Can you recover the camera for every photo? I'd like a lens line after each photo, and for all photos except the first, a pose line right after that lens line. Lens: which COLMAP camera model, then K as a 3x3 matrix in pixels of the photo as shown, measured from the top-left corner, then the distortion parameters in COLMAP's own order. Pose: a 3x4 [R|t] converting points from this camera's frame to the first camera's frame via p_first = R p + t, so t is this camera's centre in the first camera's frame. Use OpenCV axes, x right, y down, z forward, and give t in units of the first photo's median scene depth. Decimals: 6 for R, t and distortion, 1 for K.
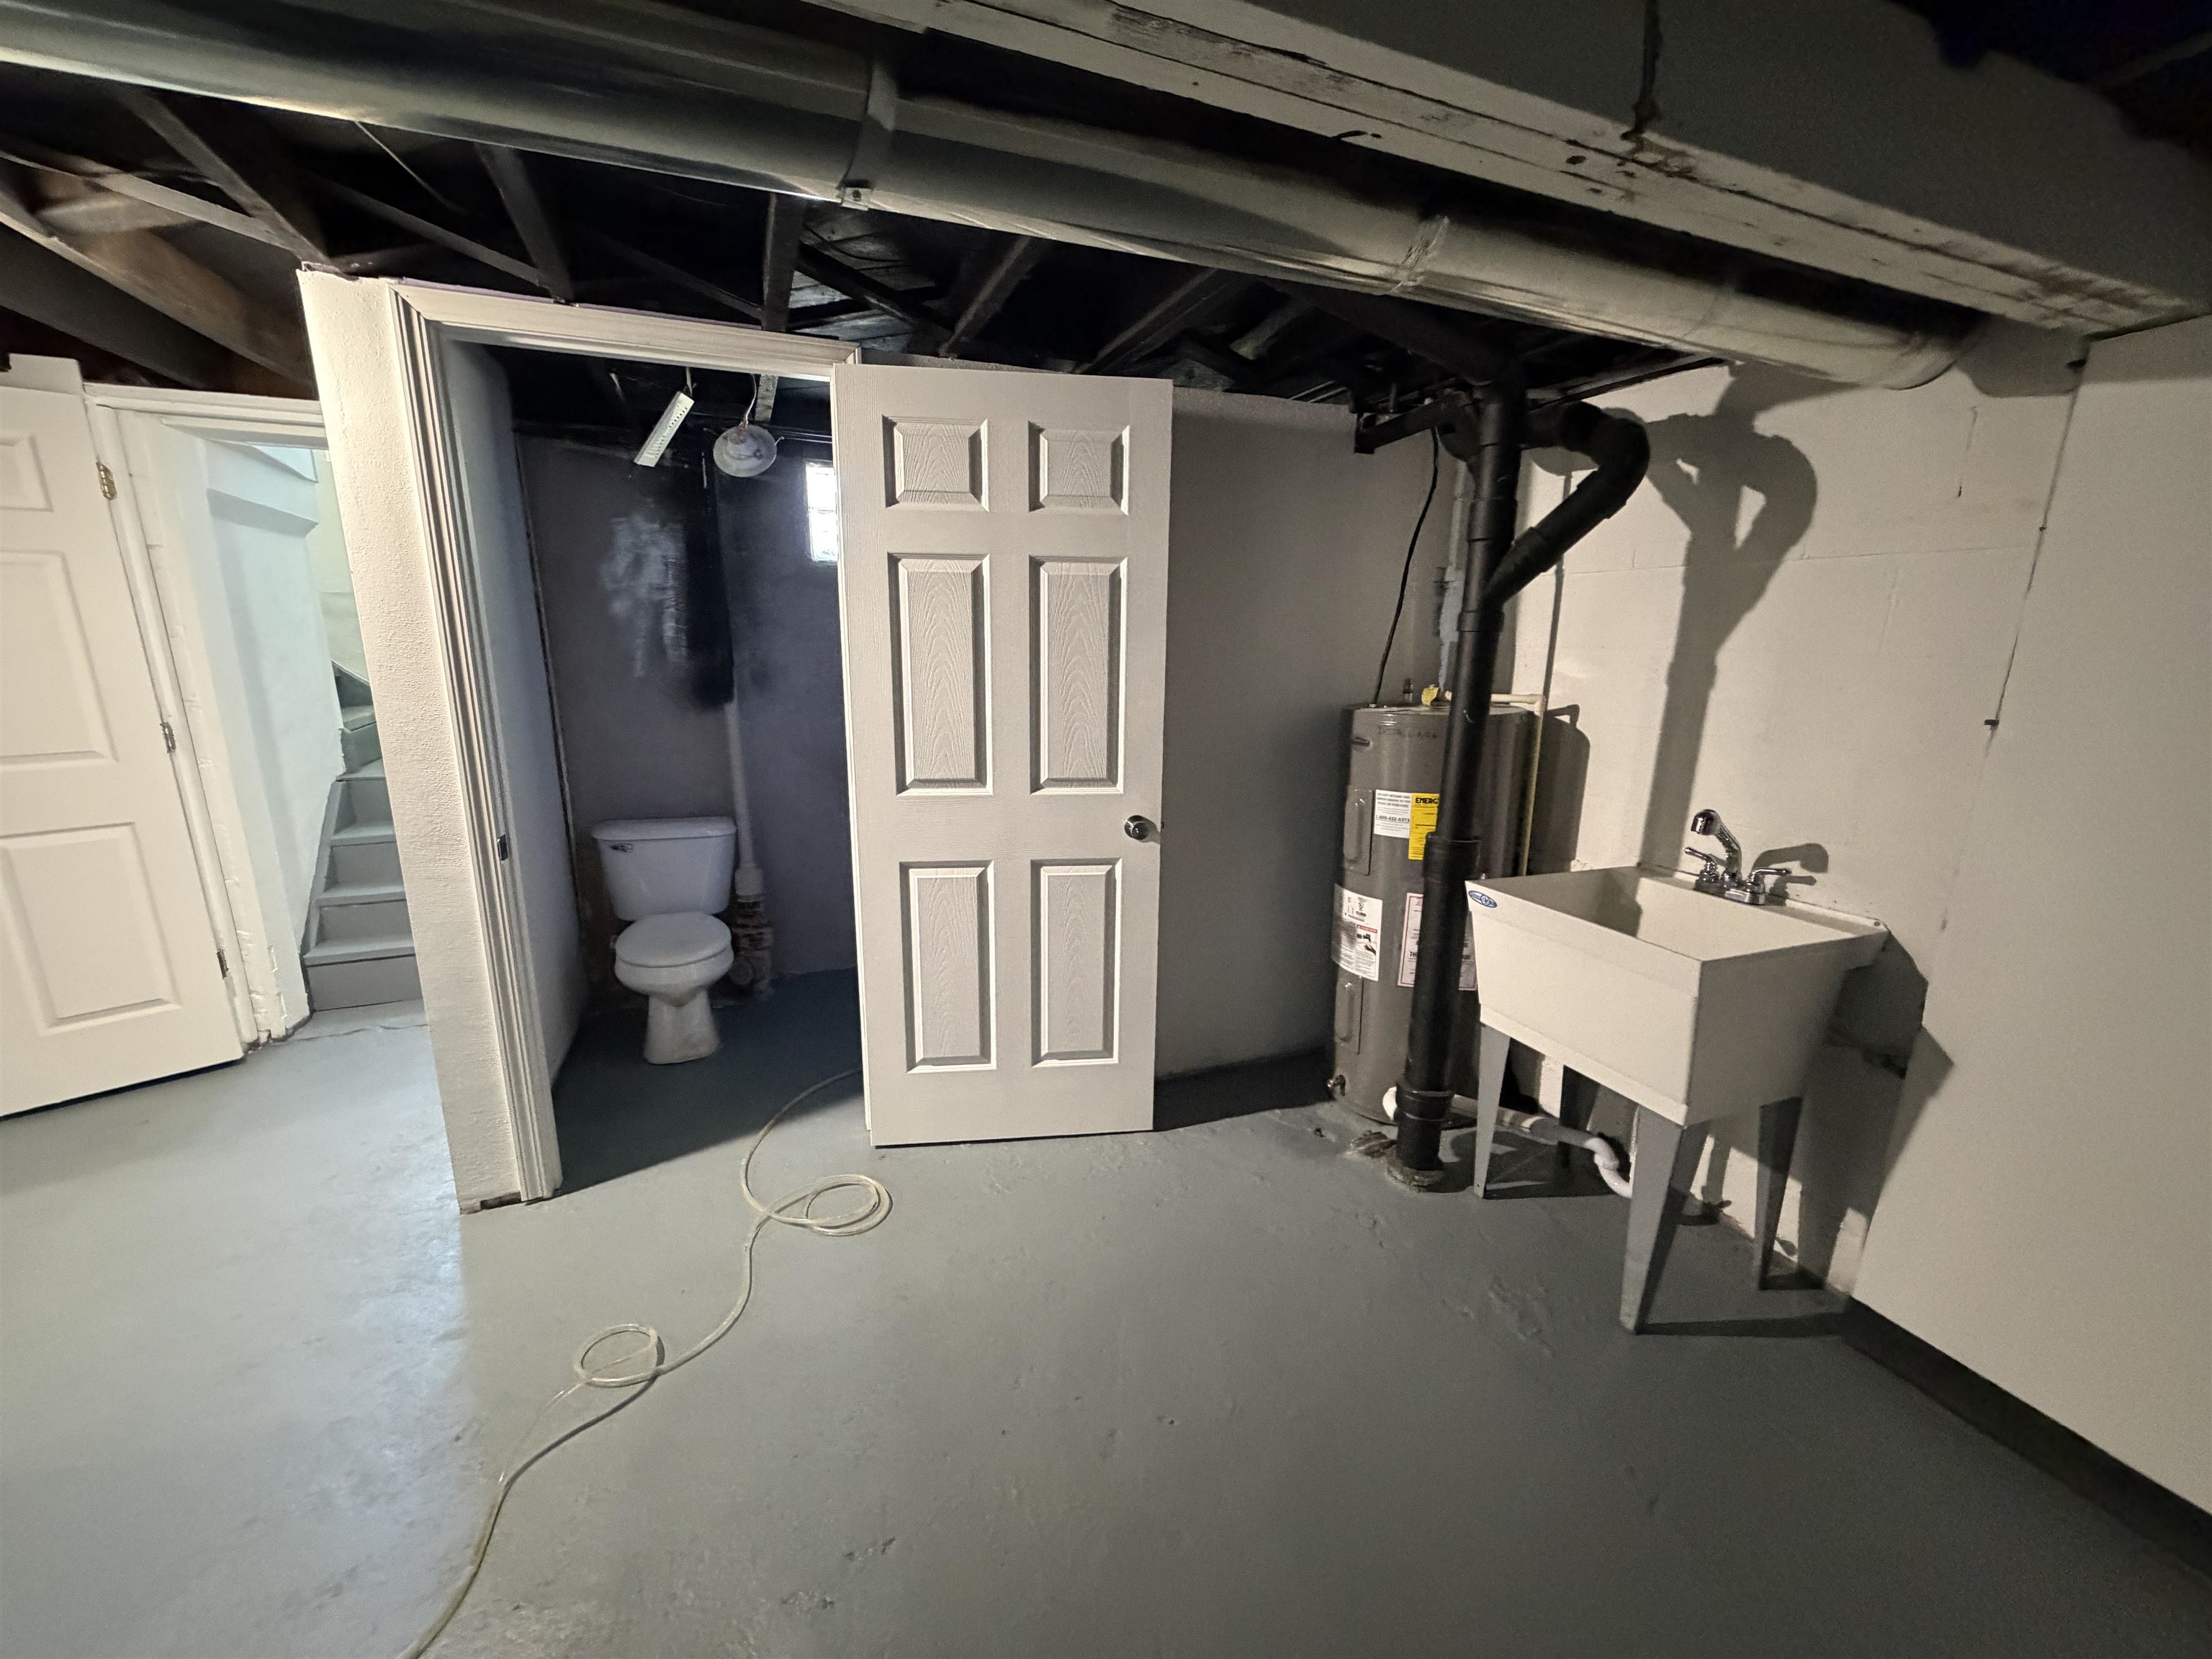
lens RADIAL K [[882.6, 0, 1101.2], [0, 882.6, 828.5], [0, 0, 1]] dist [0.002090, -0.000182]
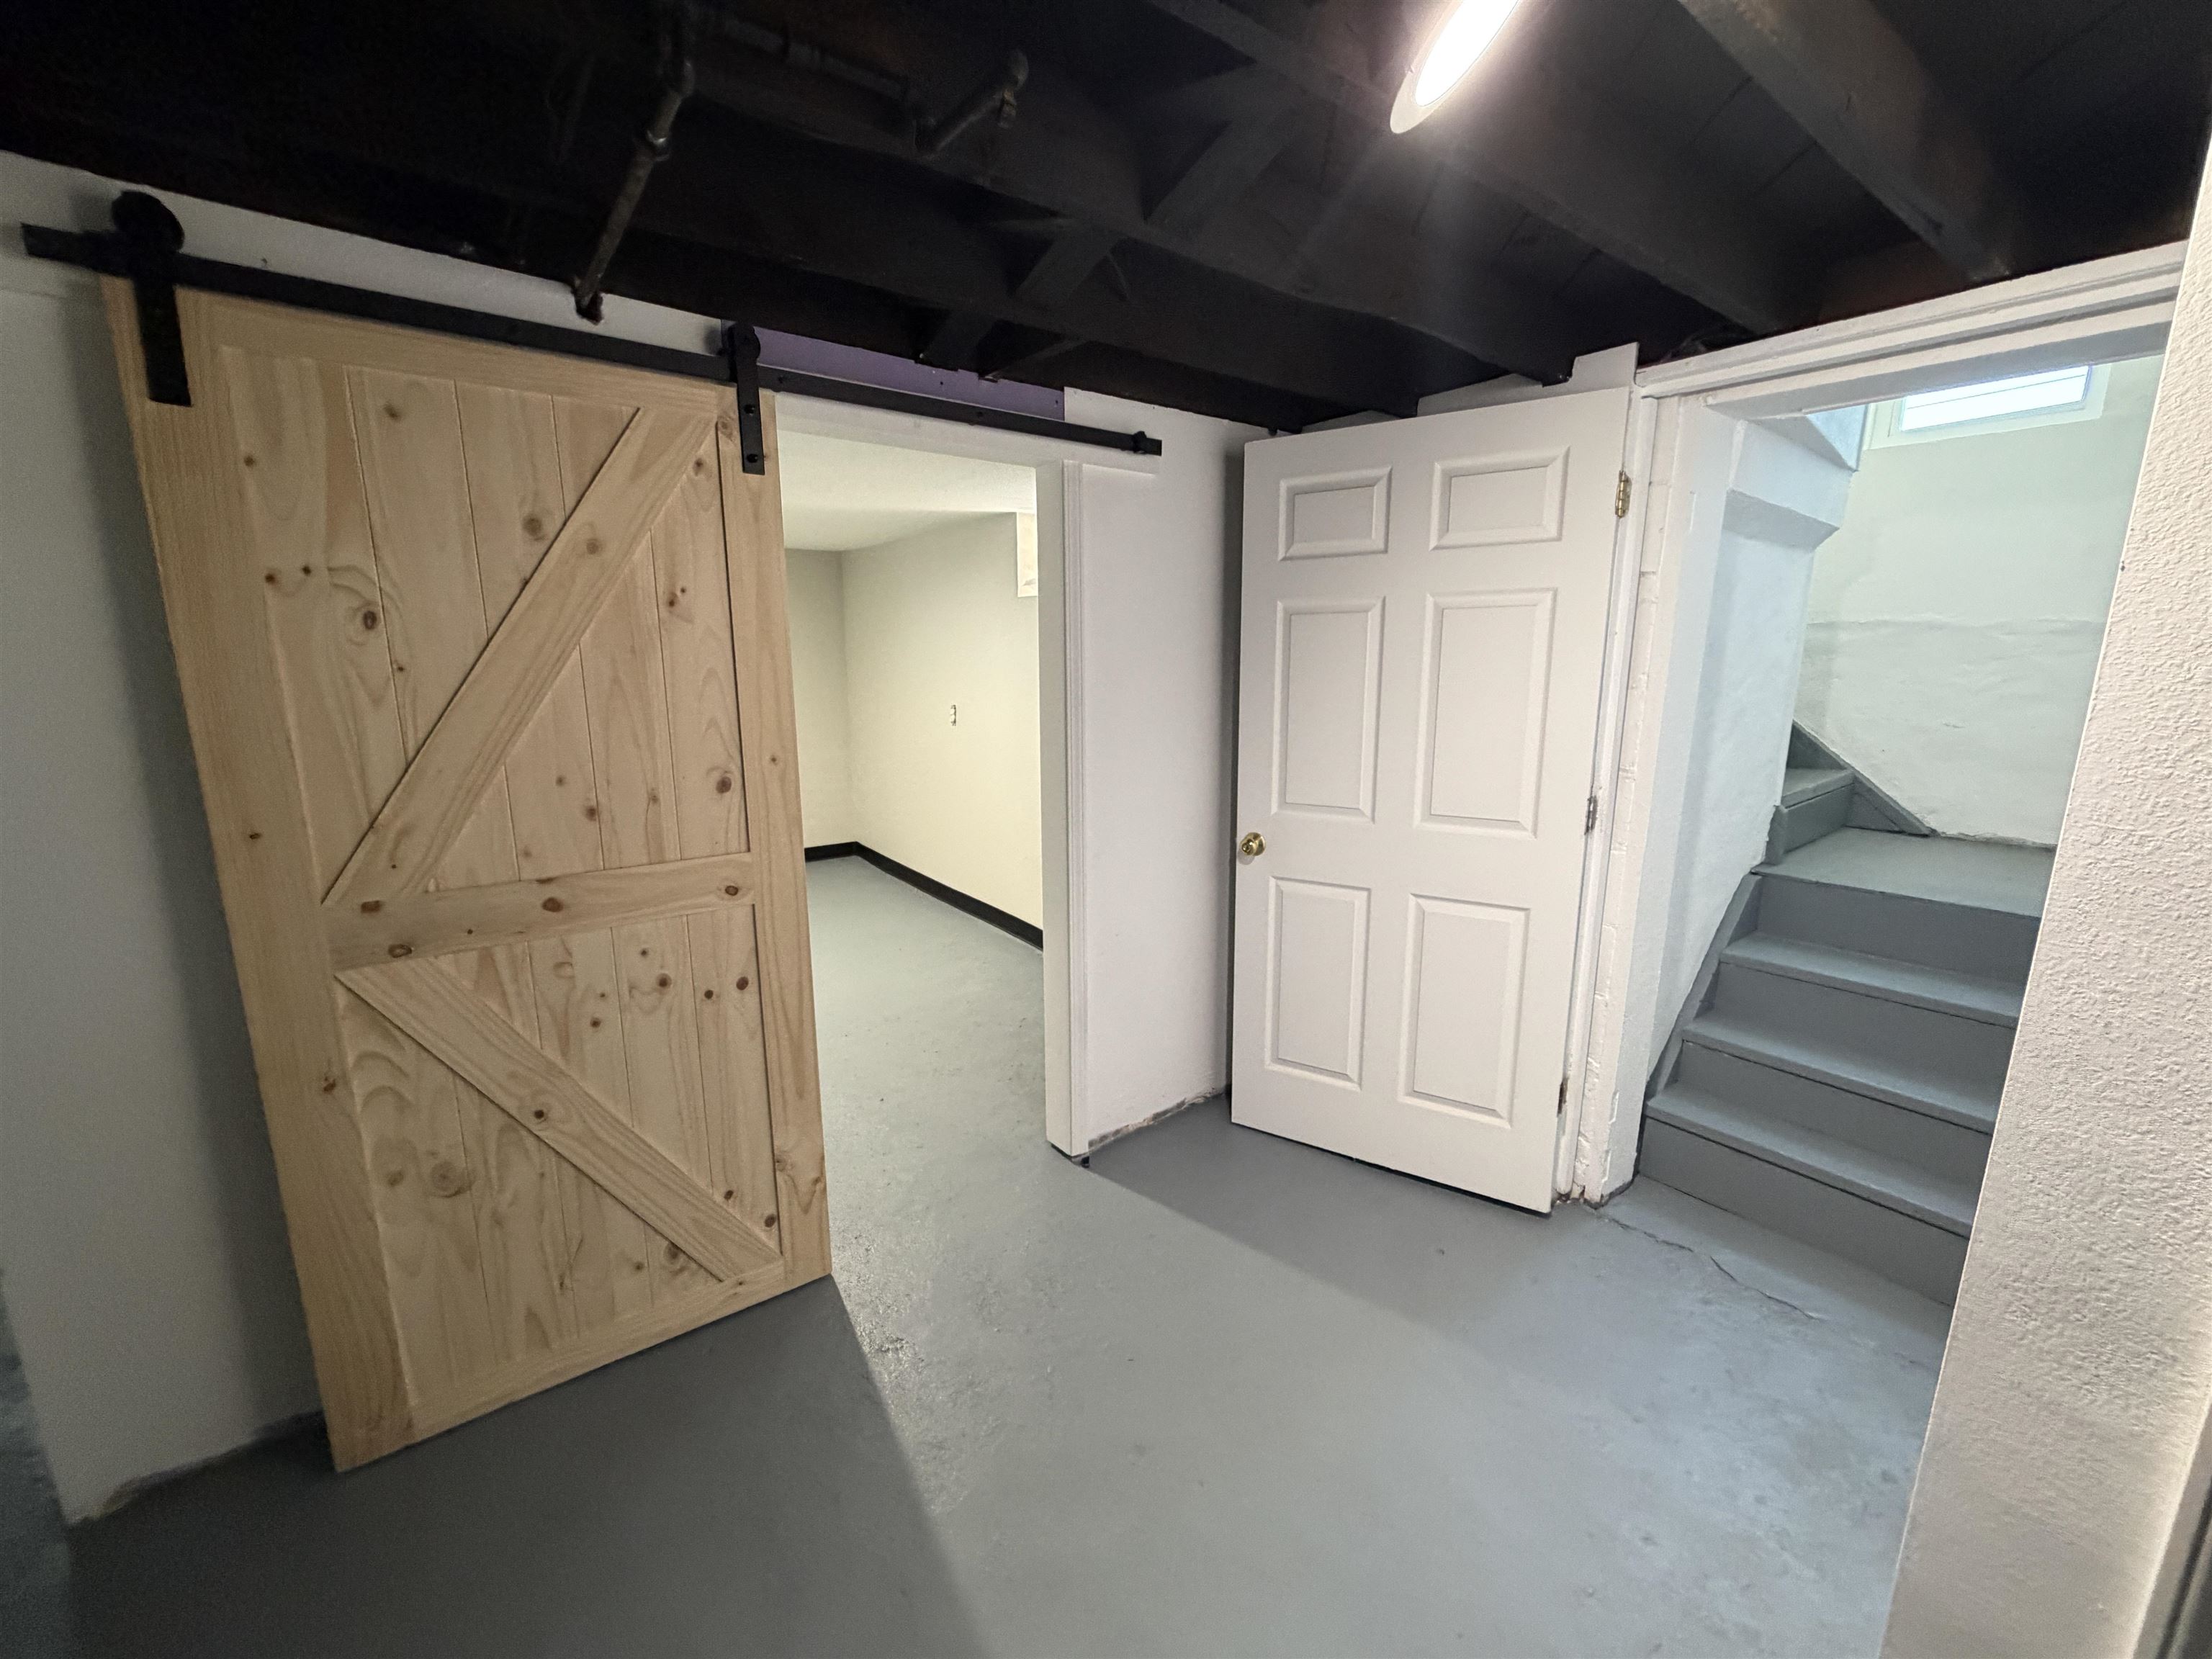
lens RADIAL K [[882.6, 0, 1101.2], [0, 882.6, 828.5], [0, 0, 1]] dist [0.002090, -0.000182]
pose [[0.245370, 0.186418, -0.951337, -0.379049], [-0.209994, 0.968258, 0.135572, -0.099337], [0.946412, 0.166509, 0.276728, 0.342288]]
